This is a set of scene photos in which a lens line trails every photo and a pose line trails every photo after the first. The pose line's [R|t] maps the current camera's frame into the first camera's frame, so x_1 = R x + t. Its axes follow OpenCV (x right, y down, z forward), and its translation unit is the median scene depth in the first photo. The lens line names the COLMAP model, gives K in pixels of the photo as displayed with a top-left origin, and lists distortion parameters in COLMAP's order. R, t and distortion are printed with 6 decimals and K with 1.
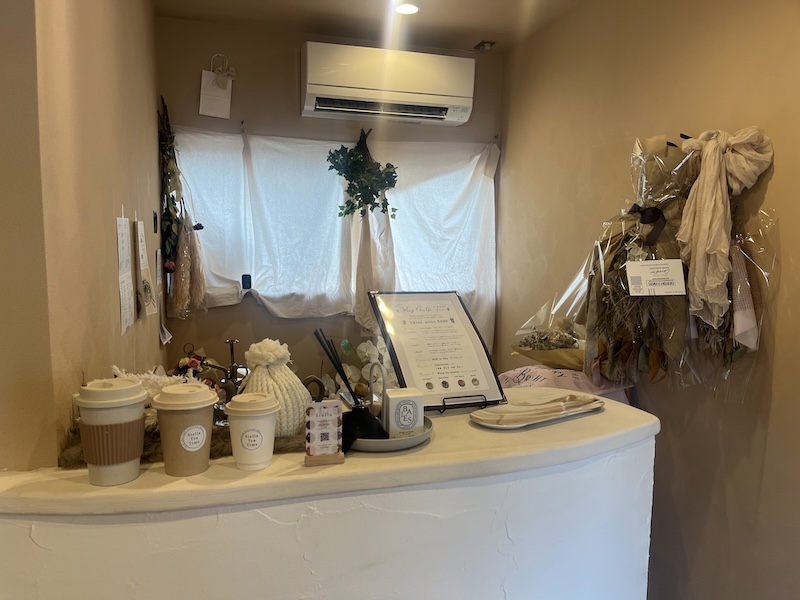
lens RADIAL K [[600.1, 0, 390.2], [0, 600.1, 302.7], [0, 0, 1]] dist [0.020499, -0.002241]
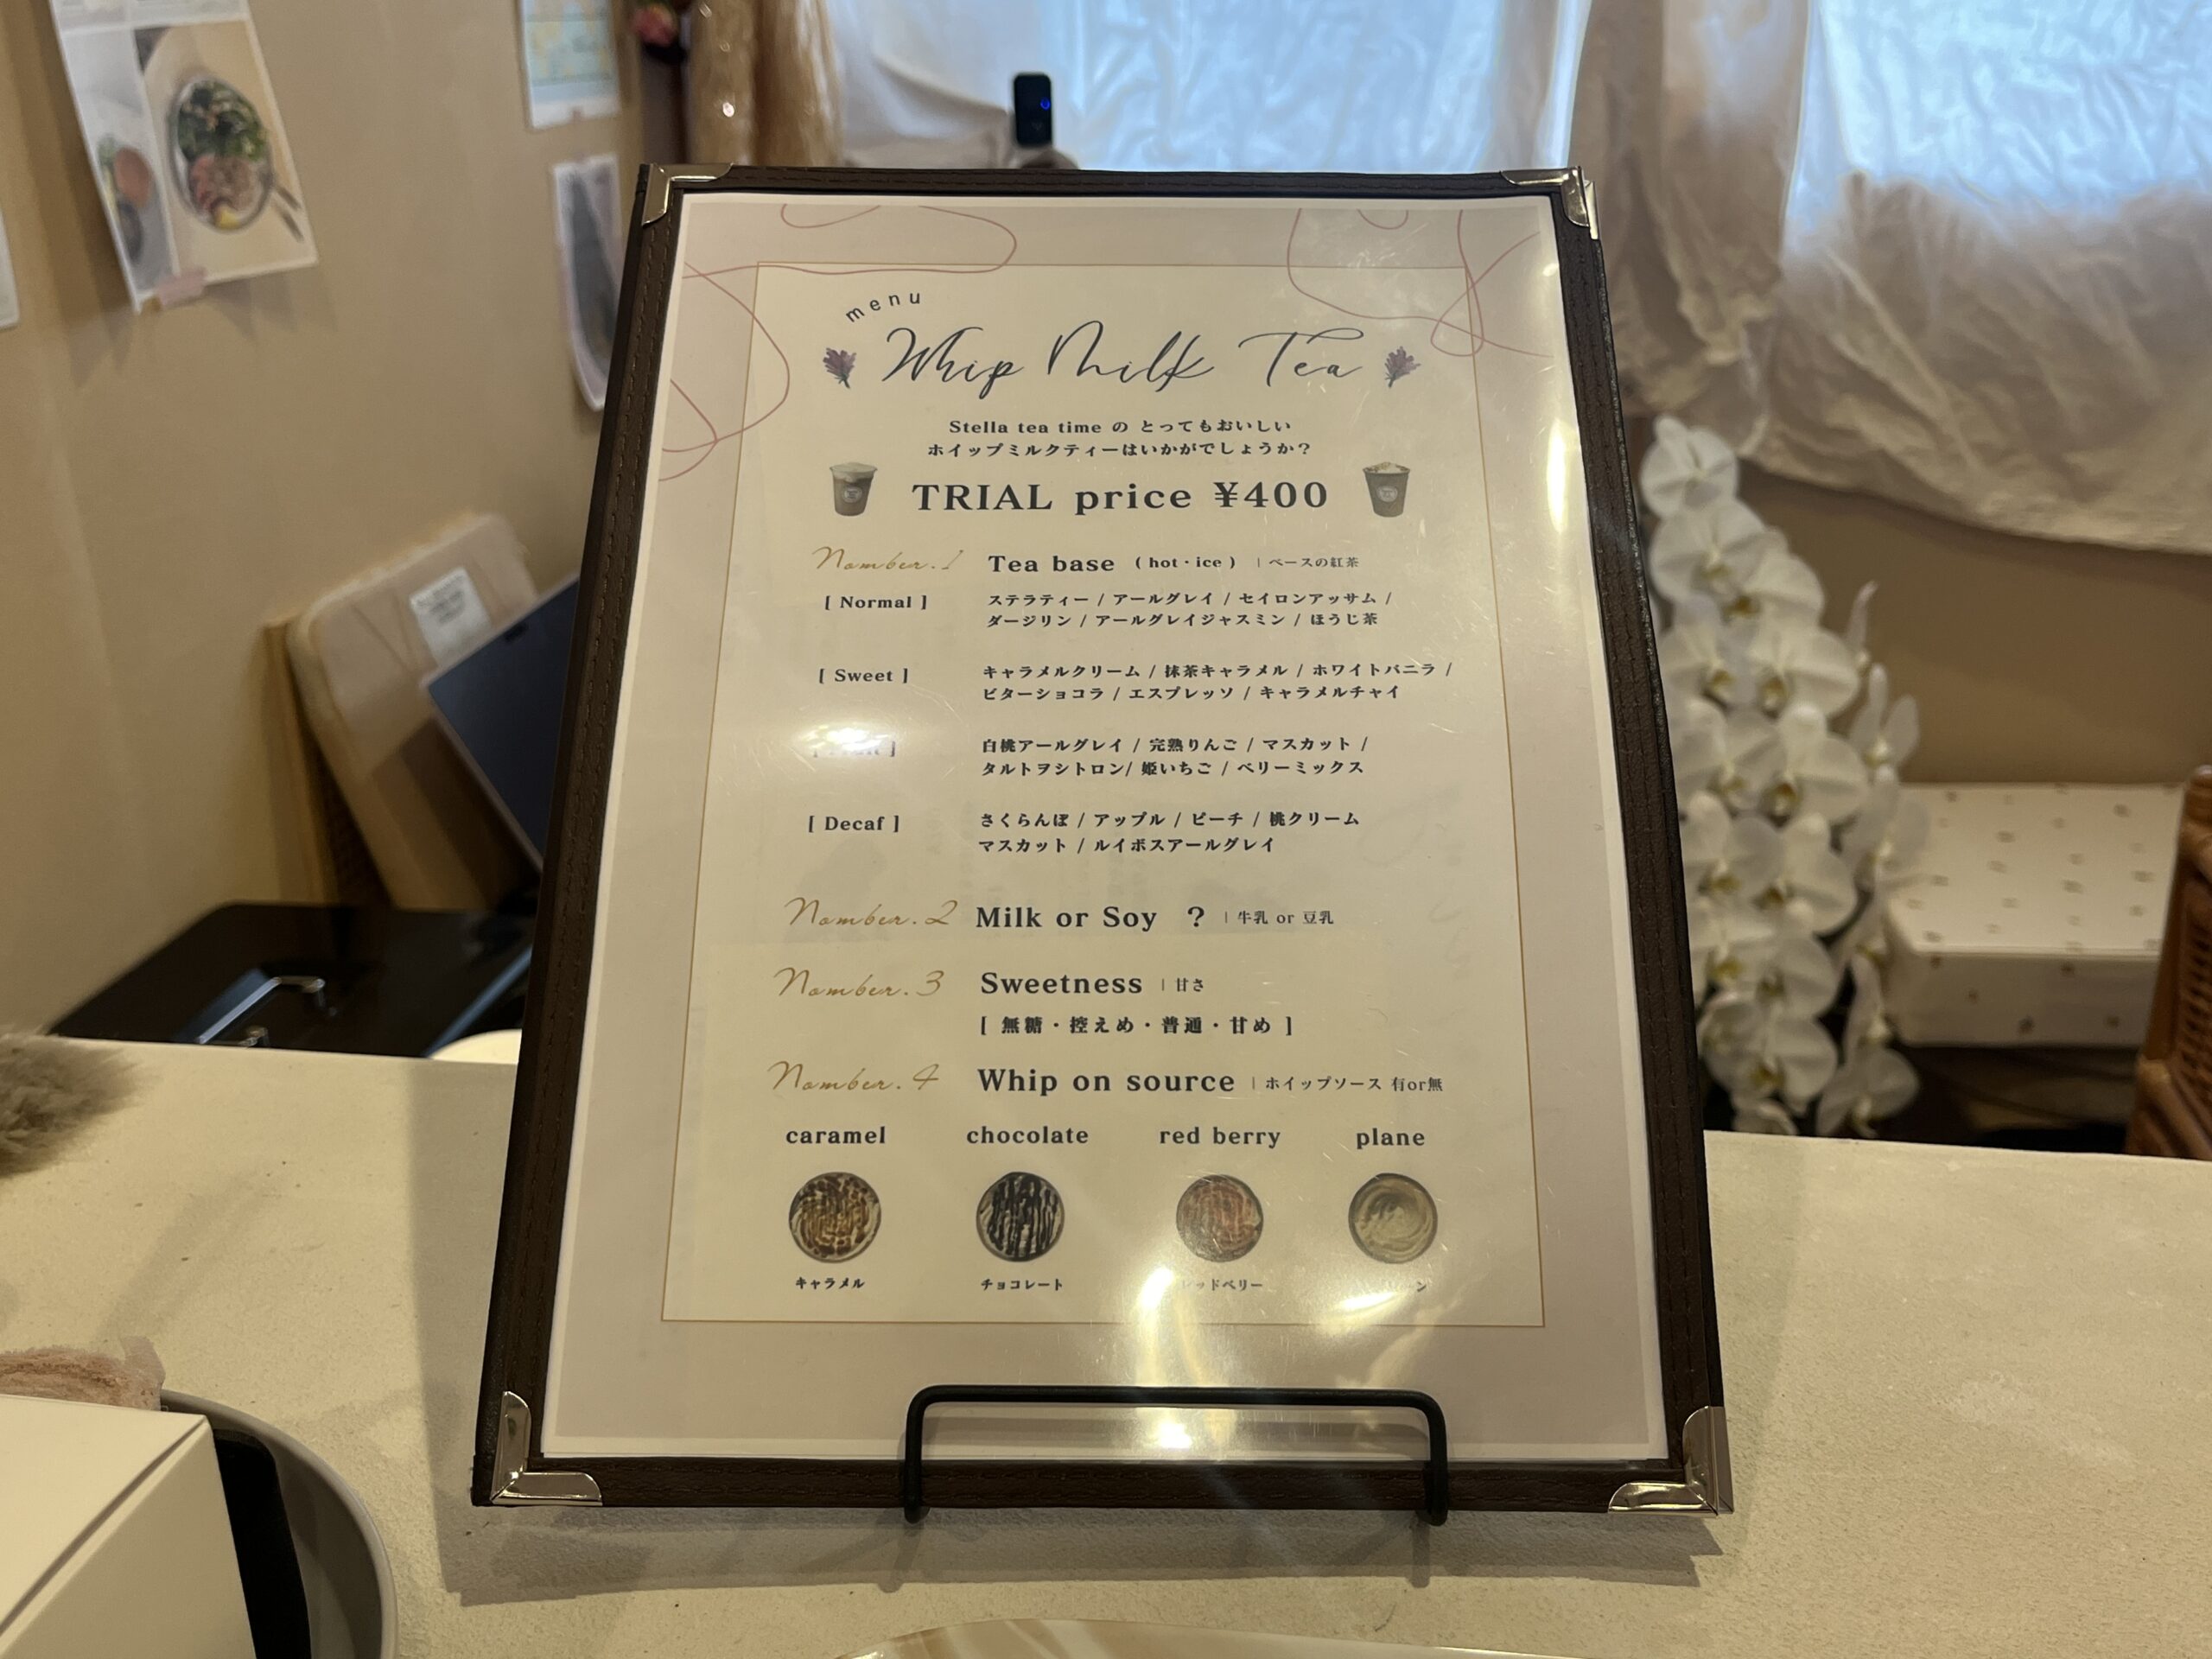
lens RADIAL K [[2108.7, 0, 1106.0], [0, 2108.7, 829.5], [0, 0, 1]] dist [0.004626, 0.008795]
pose [[0.910528, 0.136673, -0.390205, 0.199606], [-0.020478, 0.957532, 0.287601, -0.015308], [0.412941, -0.253878, 0.874658, 0.650470]]
